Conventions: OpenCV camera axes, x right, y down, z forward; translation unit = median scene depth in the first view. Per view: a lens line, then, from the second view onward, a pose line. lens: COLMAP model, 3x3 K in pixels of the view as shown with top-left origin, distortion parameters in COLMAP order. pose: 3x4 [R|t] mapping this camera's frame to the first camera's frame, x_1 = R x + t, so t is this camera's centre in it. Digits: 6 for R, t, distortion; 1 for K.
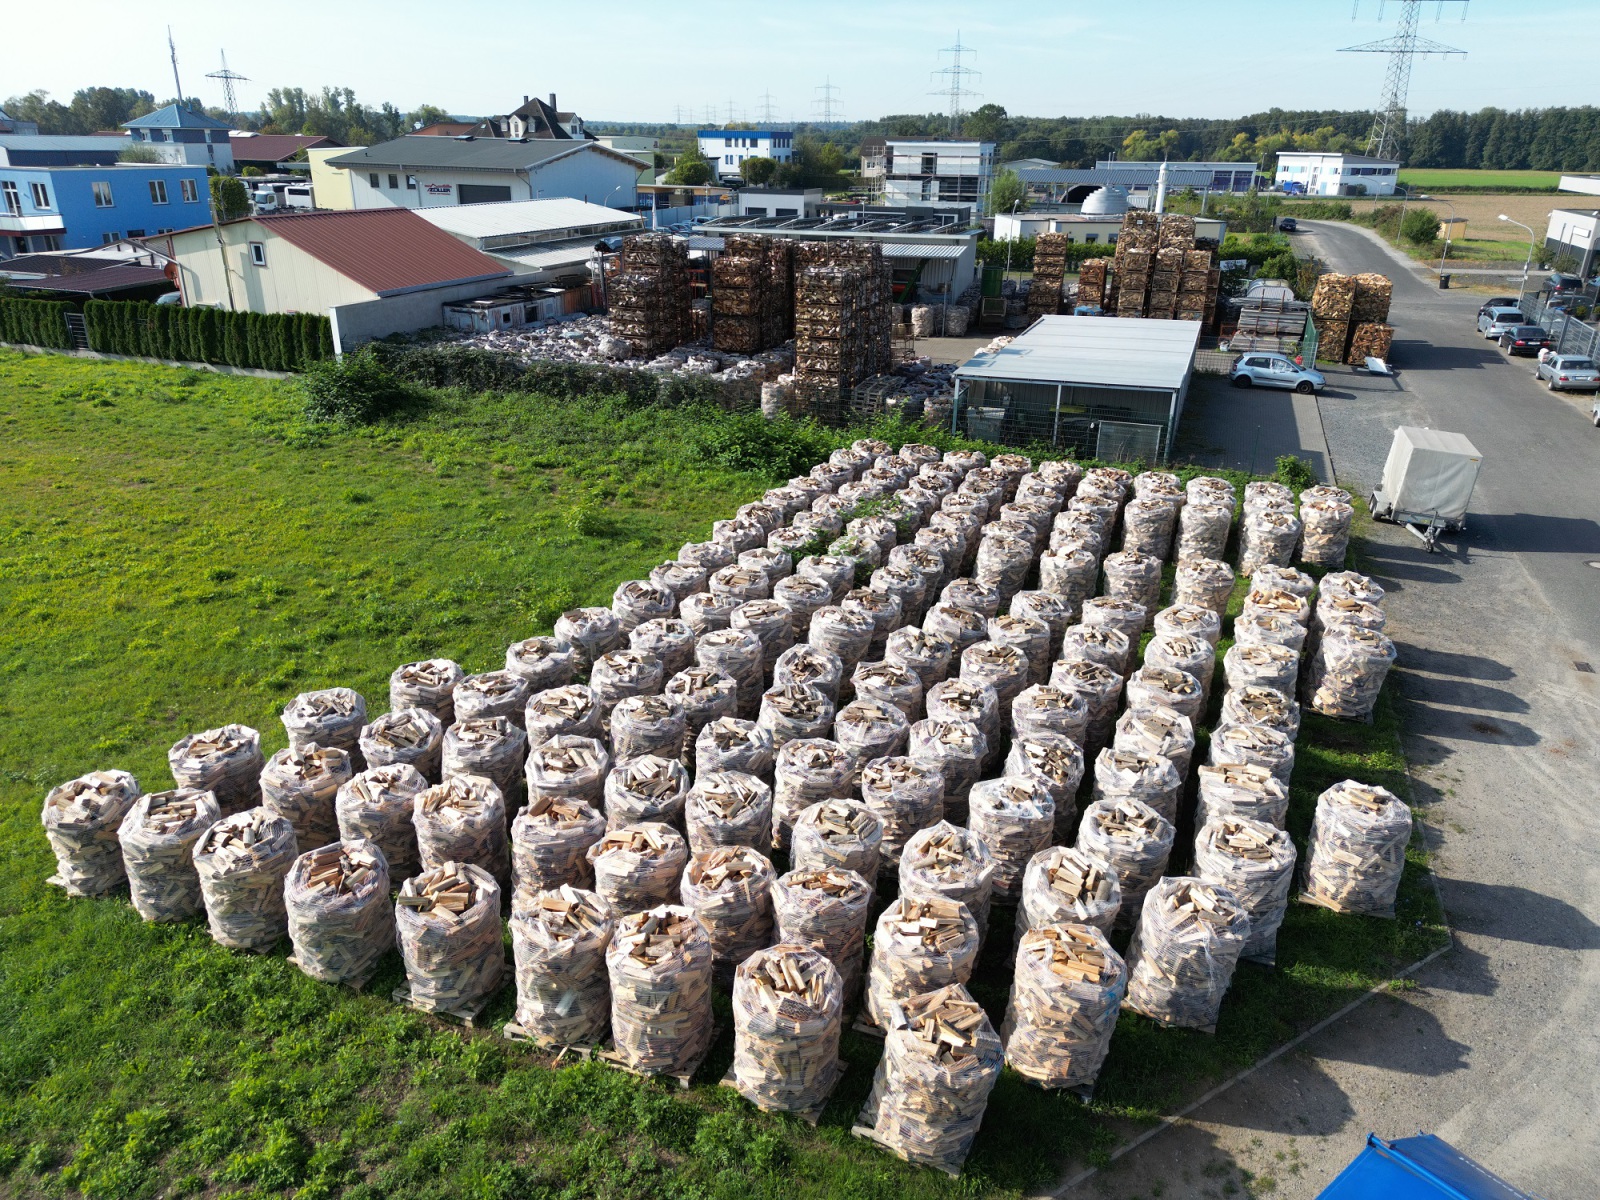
lens RADIAL K [[1131.3, 0, 801.1], [0, 1131.3, 599.5], [0, 0, 1]] dist [0.041592, -0.023654]
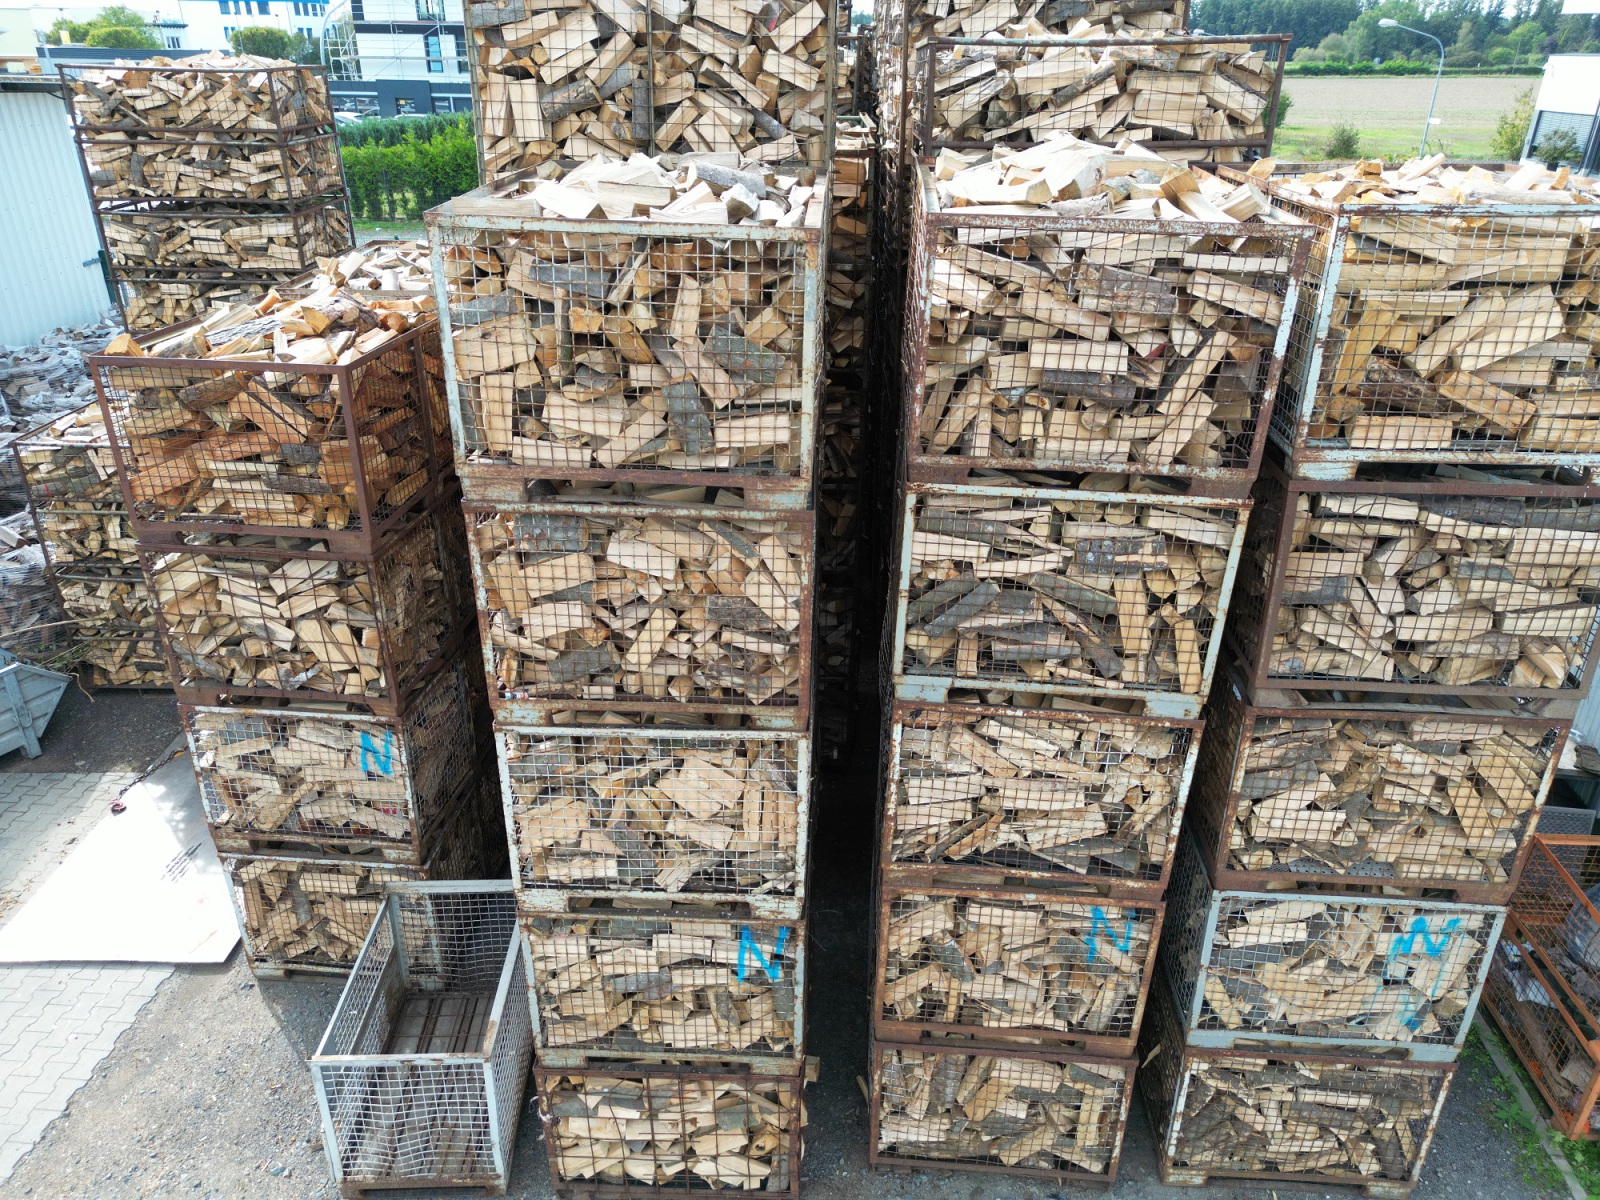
lens RADIAL K [[1131.3, 0, 798.2], [0, 1131.3, 599.1], [0, 0, 1]] dist [0.041592, -0.023654]
pose [[0.963972, -0.129113, 0.232567, 0.117874], [0.111081, 0.989810, 0.089087, -0.118610], [-0.241700, -0.060043, 0.968492, 0.383710]]
